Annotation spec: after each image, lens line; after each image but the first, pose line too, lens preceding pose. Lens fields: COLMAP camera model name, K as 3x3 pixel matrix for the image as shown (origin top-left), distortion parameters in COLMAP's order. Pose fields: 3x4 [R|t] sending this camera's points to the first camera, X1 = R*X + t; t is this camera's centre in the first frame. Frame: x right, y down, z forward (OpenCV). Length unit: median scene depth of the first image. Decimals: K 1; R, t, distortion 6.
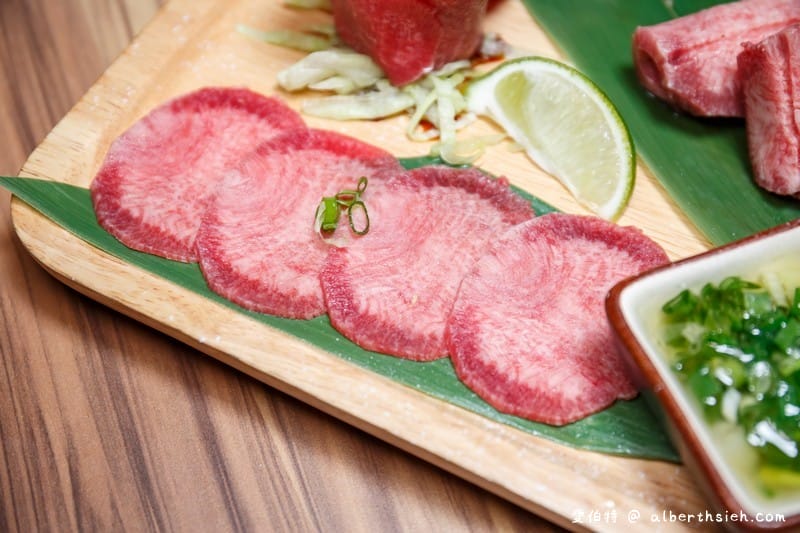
lens RADIAL K [[1347.8, 0, 400.0], [0, 1347.8, 266.5], [0, 0, 1]] dist [-0.004822, 0.219240]
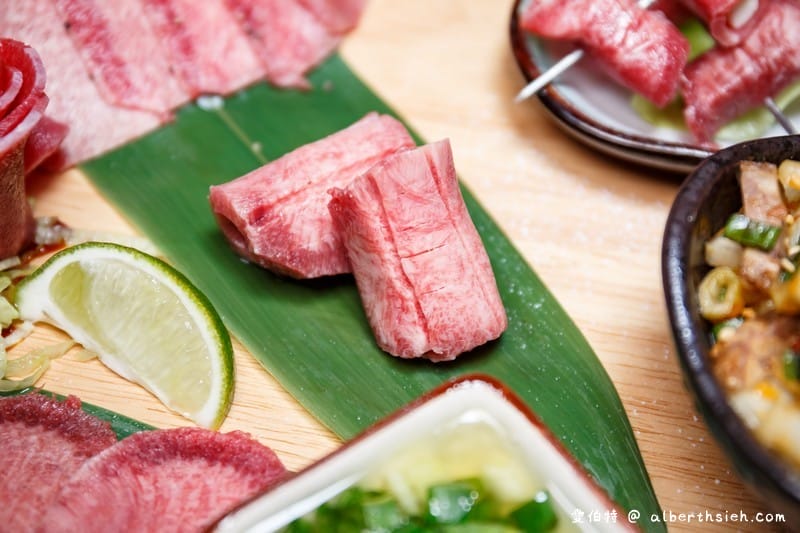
lens RADIAL K [[1347.8, 0, 400.0], [0, 1347.8, 266.5], [0, 0, 1]] dist [-0.004822, 0.219240]
pose [[0.968180, -0.167604, 0.185841, 0.131119], [0.181921, 0.981309, -0.062749, -0.057504], [-0.171851, 0.094561, 0.980574, 0.173597]]
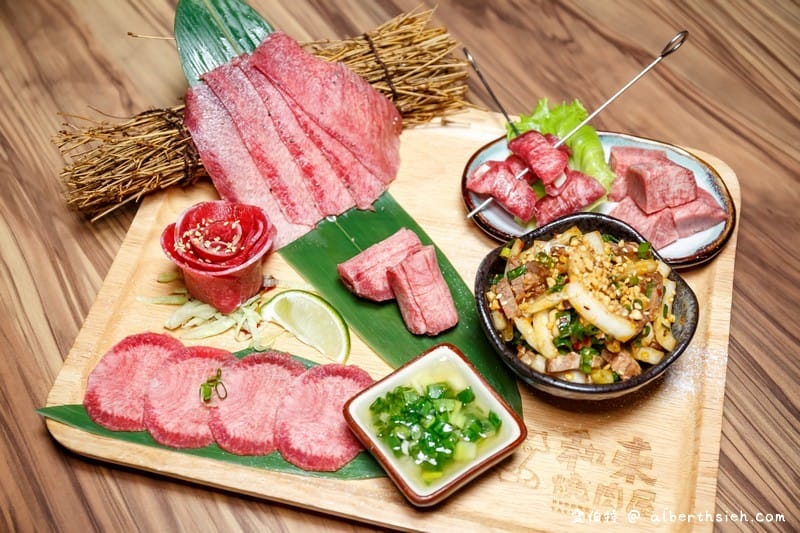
lens RADIAL K [[1098.2, 0, 400.0], [0, 1098.2, 266.5], [0, 0, 1]] dist [0.005770, 0.052088]
pose [[0.968176, -0.200389, 0.149929, 0.019529], [0.202805, 0.979219, -0.000842, -0.159111], [-0.146645, 0.031221, 0.988696, -0.671758]]
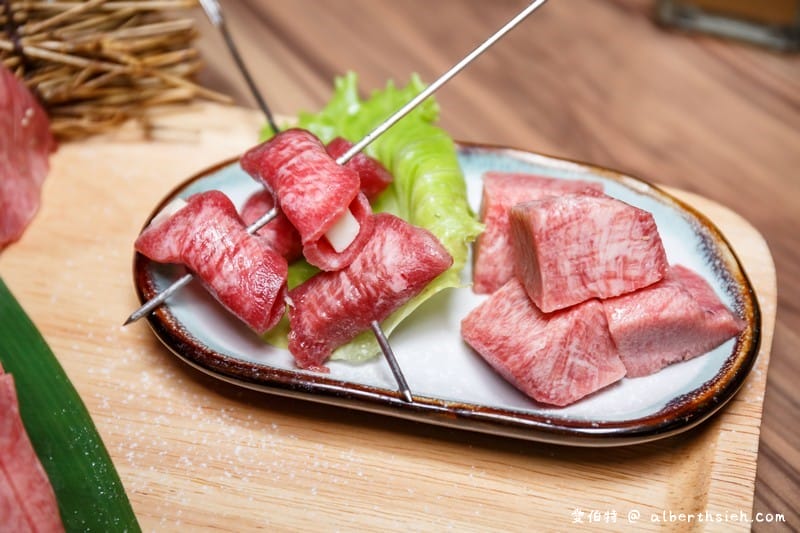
lens RADIAL K [[1347.8, 0, 400.0], [0, 1347.8, 266.5], [0, 0, 1]] dist [-0.004822, 0.219240]
pose [[0.973195, -0.157805, 0.167302, 0.435138], [0.182794, 0.972205, -0.146298, -0.081251], [-0.139565, 0.172958, 0.974991, 0.121370]]
